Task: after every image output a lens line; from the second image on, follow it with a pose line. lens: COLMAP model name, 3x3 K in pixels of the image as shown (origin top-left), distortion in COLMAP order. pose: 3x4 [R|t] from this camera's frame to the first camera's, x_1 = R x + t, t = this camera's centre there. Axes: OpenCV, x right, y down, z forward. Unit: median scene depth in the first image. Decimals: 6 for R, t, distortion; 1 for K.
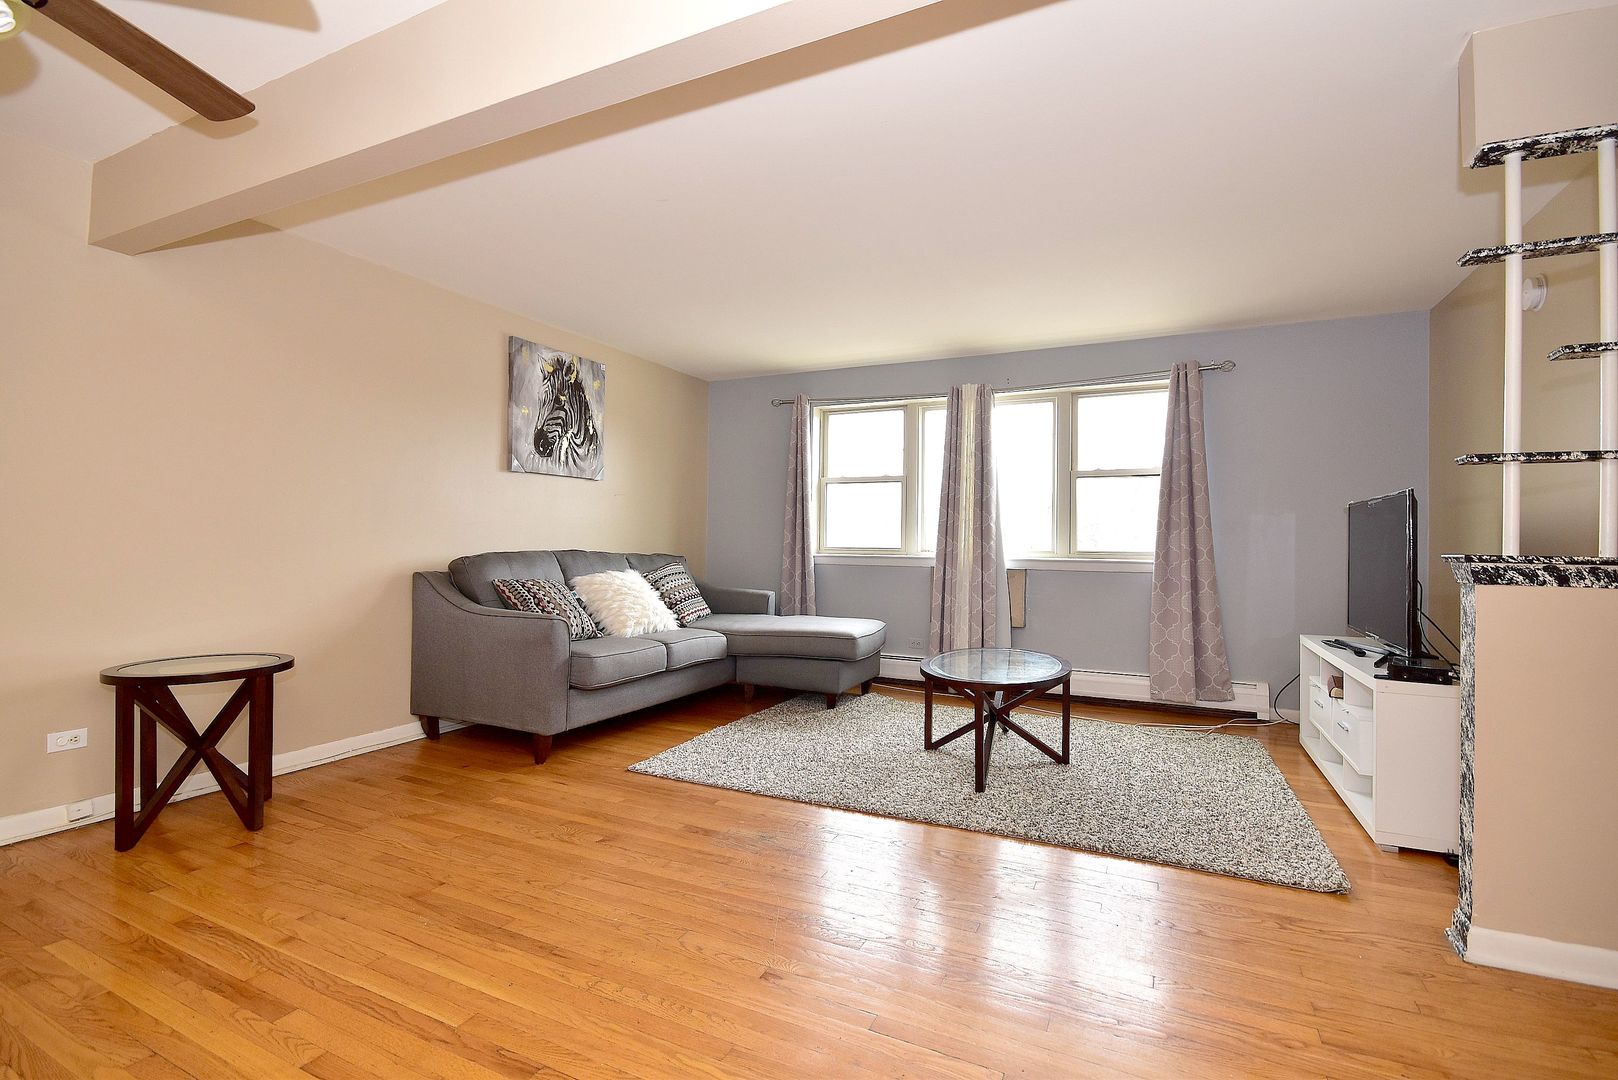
lens RADIAL K [[742.0, 0, 809.0], [0, 742.0, 540.0], [0, 0, 1]] dist [0.000332, -0.000020]
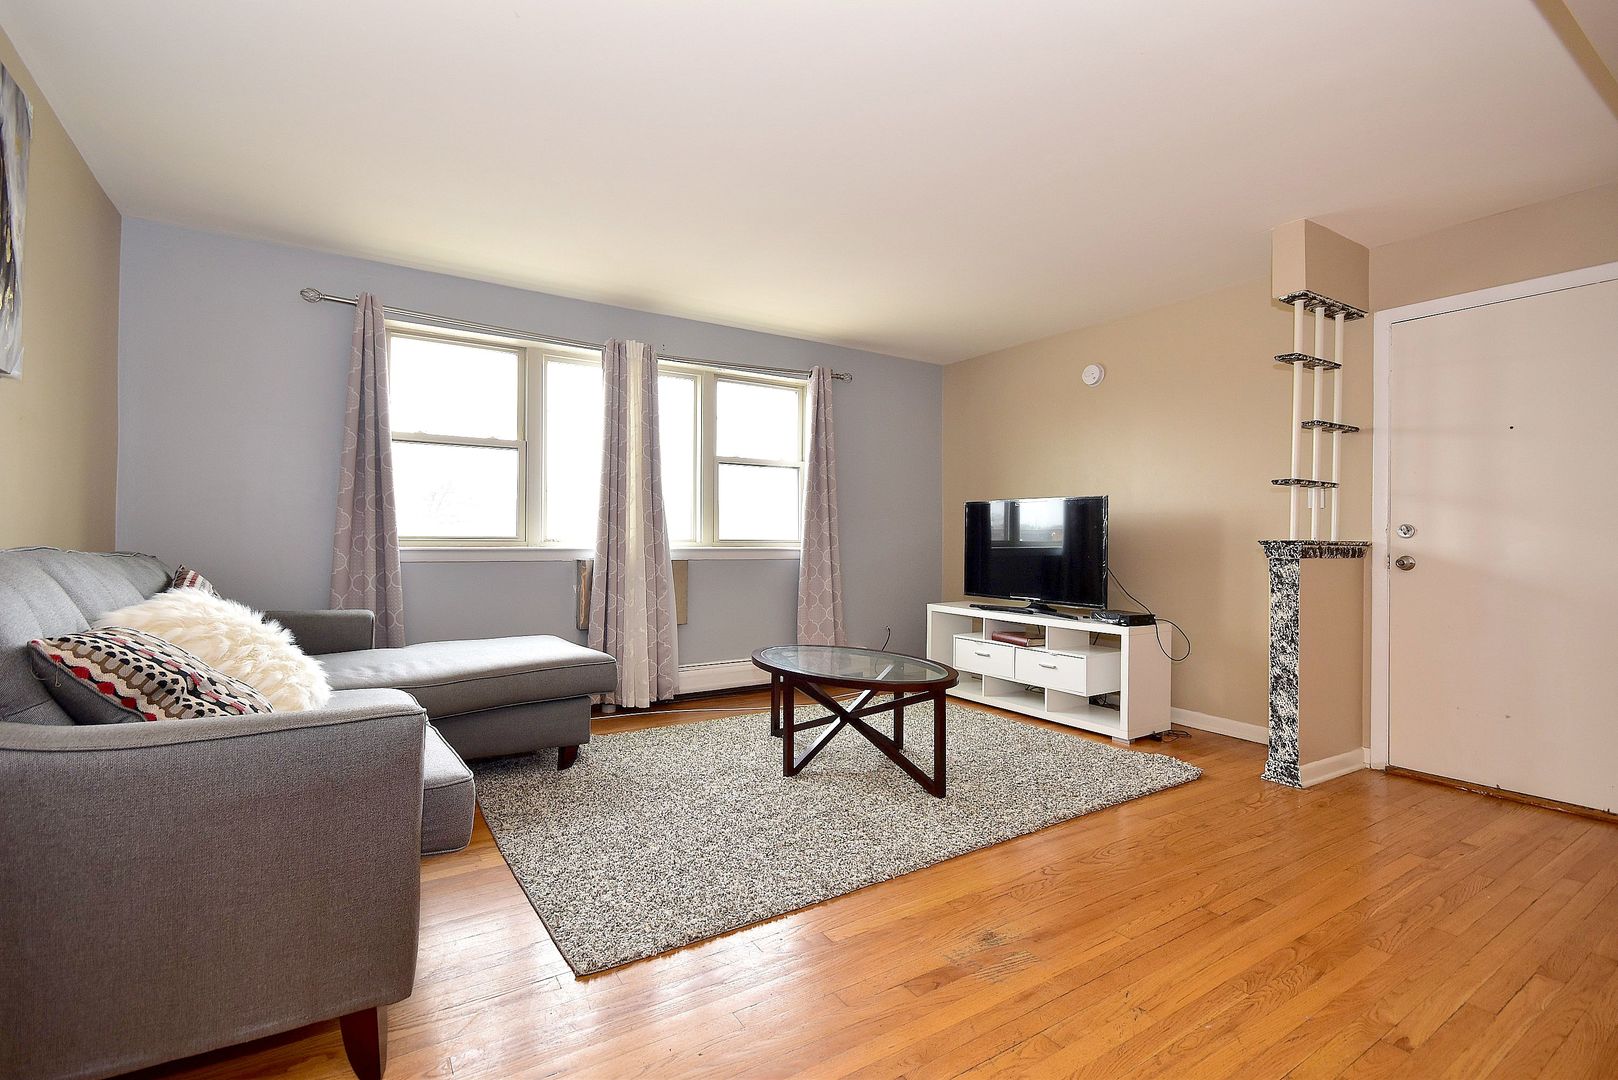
lens RADIAL K [[742.0, 0, 809.0], [0, 742.0, 540.0], [0, 0, 1]] dist [0.000332, -0.000020]
pose [[0.529567, -0.010150, 0.848207, -0.396966], [-0.006018, 0.999858, 0.015722, -0.000621], [-0.848247, -0.013430, 0.529431, 0.394154]]
